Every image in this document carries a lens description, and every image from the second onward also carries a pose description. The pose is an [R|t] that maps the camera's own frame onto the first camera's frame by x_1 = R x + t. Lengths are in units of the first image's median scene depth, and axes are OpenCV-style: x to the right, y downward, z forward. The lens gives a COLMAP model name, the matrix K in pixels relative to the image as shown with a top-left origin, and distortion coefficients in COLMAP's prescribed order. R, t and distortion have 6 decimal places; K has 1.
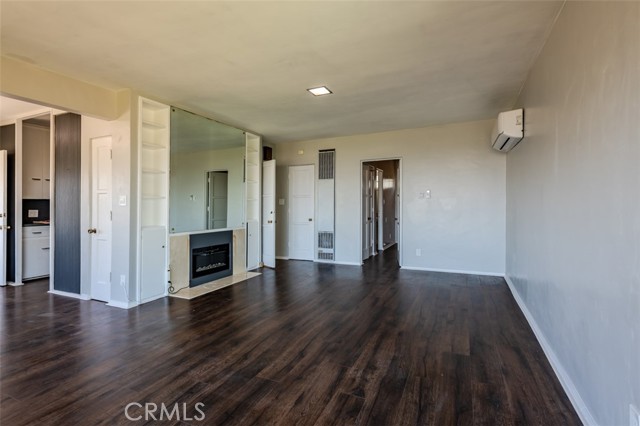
lens RADIAL K [[302.0, 0, 321.4], [0, 302.0, 208.3], [0, 0, 1]] dist [0.012810, -0.001446]
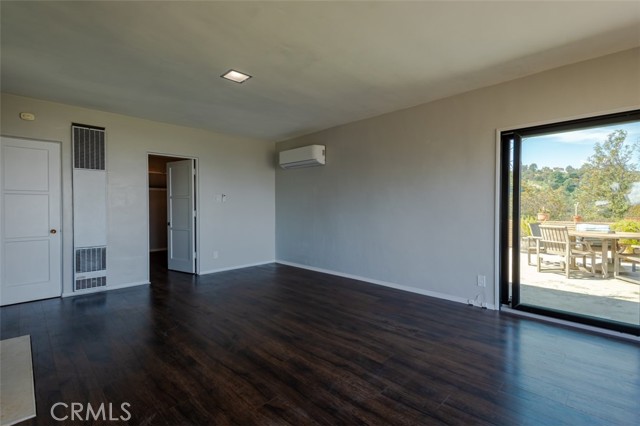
lens RADIAL K [[302.0, 0, 319.8], [0, 302.0, 212.7], [0, 0, 1]] dist [0.012810, -0.001446]
pose [[0.343944, -0.010235, 0.938935, -0.775398], [0.010822, 0.999917, 0.006935, 0.003082], [-0.938928, 0.007776, 0.344026, 0.492643]]
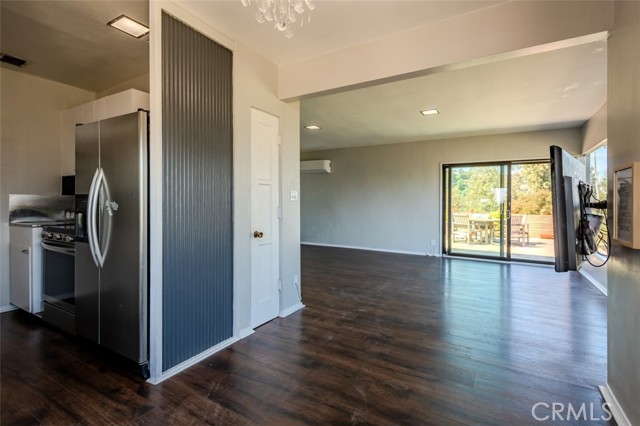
lens RADIAL K [[302.0, 0, 321.3], [0, 302.0, 202.6], [0, 0, 1]] dist [0.012810, -0.001446]
pose [[0.096888, 0.004887, 0.995283, -1.580183], [0.003062, 0.999982, -0.005208, 0.003430], [-0.995291, 0.003552, 0.096871, 0.838550]]
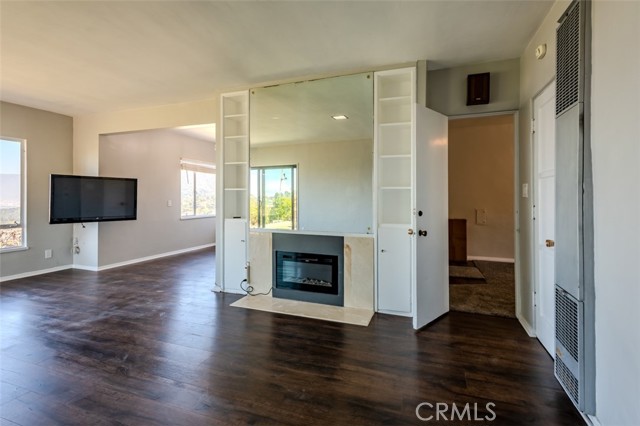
lens RADIAL K [[302.0, 0, 317.8], [0, 302.0, 199.0], [0, 0, 1]] dist [0.012810, -0.001446]
pose [[0.089404, 0.001753, -0.995994, 0.495127], [-0.011681, 0.999932, 0.000711, -0.010938], [0.995927, 0.011571, 0.089418, 1.286194]]
